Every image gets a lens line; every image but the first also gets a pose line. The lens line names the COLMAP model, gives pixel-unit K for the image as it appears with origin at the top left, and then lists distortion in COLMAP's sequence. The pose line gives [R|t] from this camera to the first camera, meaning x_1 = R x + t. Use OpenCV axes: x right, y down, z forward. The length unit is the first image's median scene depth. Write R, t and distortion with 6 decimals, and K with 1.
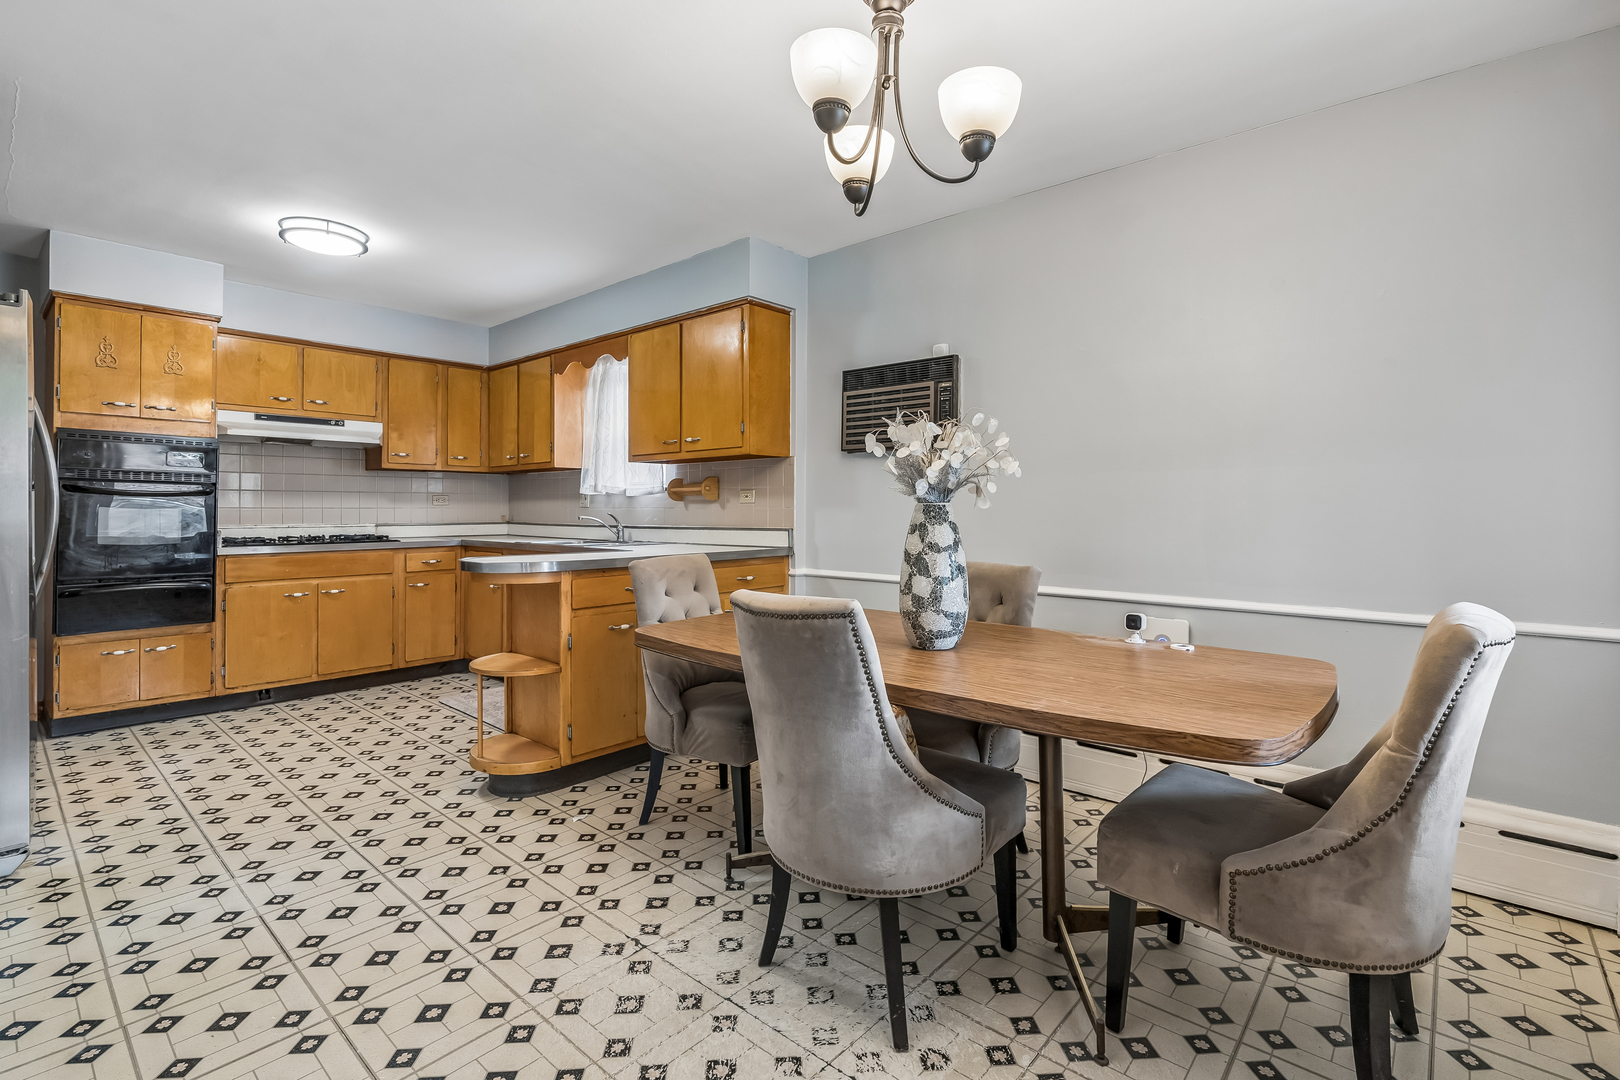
lens RADIAL K [[743.4, 0, 803.2], [0, 743.4, 505.1], [0, 0, 1]] dist [0.009333, 0.000275]
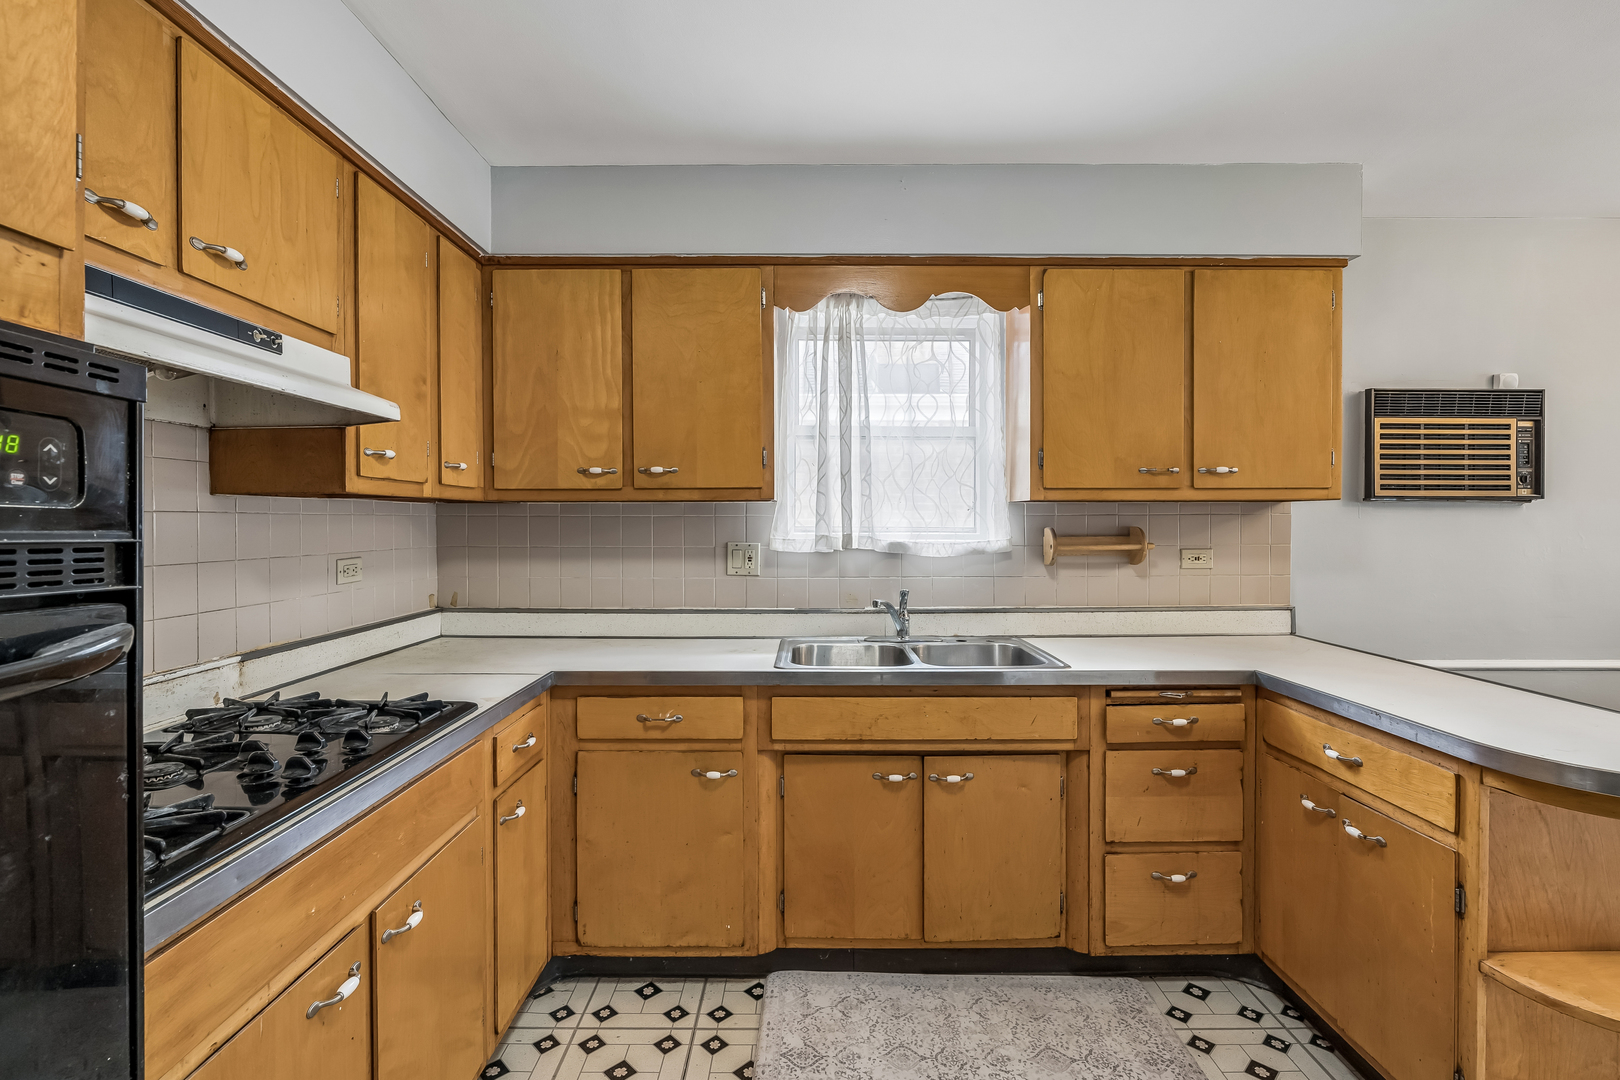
lens RADIAL K [[743.4, 0, 815.3], [0, 743.4, 529.2], [0, 0, 1]] dist [0.009333, 0.000275]
pose [[0.743393, -0.010384, 0.668774, -0.662655], [-0.002490, 0.999830, 0.018293, -0.042305], [-0.668850, -0.015265, 0.743240, 0.641376]]
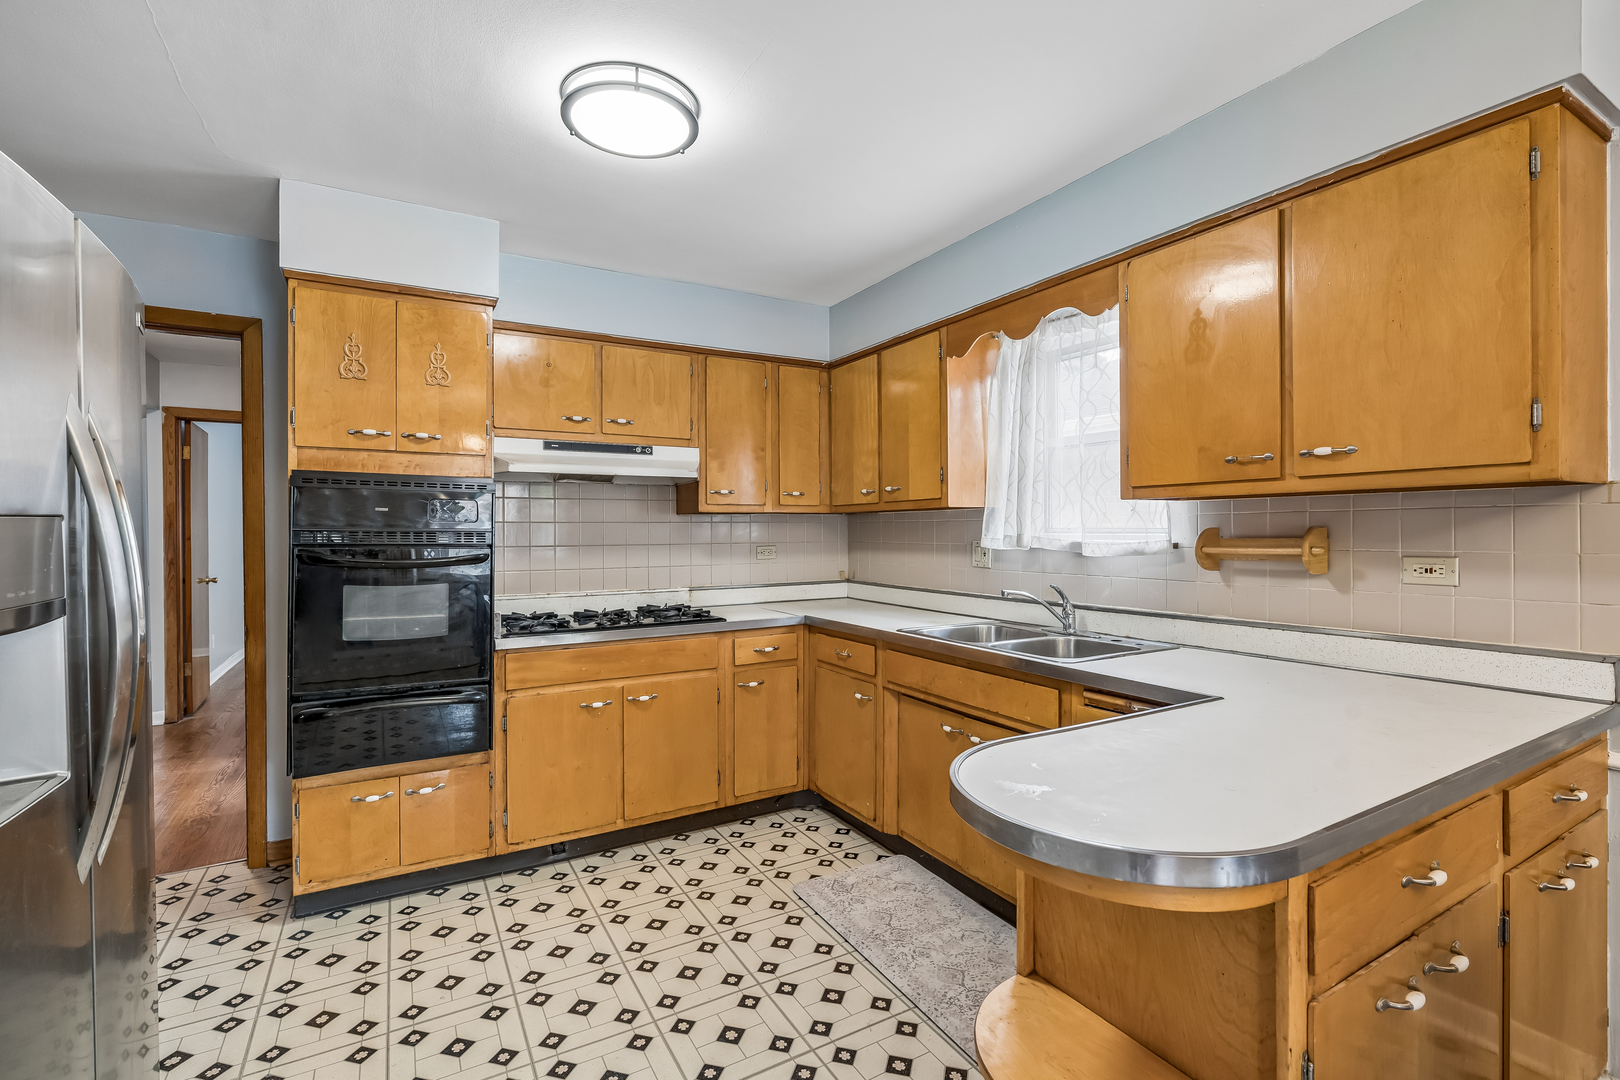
lens RADIAL K [[743.4, 0, 818.1], [0, 743.4, 528.1], [0, 0, 1]] dist [0.009333, 0.000275]
pose [[0.951308, -0.007835, -0.308143, -0.254101], [0.009191, 0.999953, 0.002952, -0.037269], [0.308106, -0.005640, 0.951335, 0.384872]]
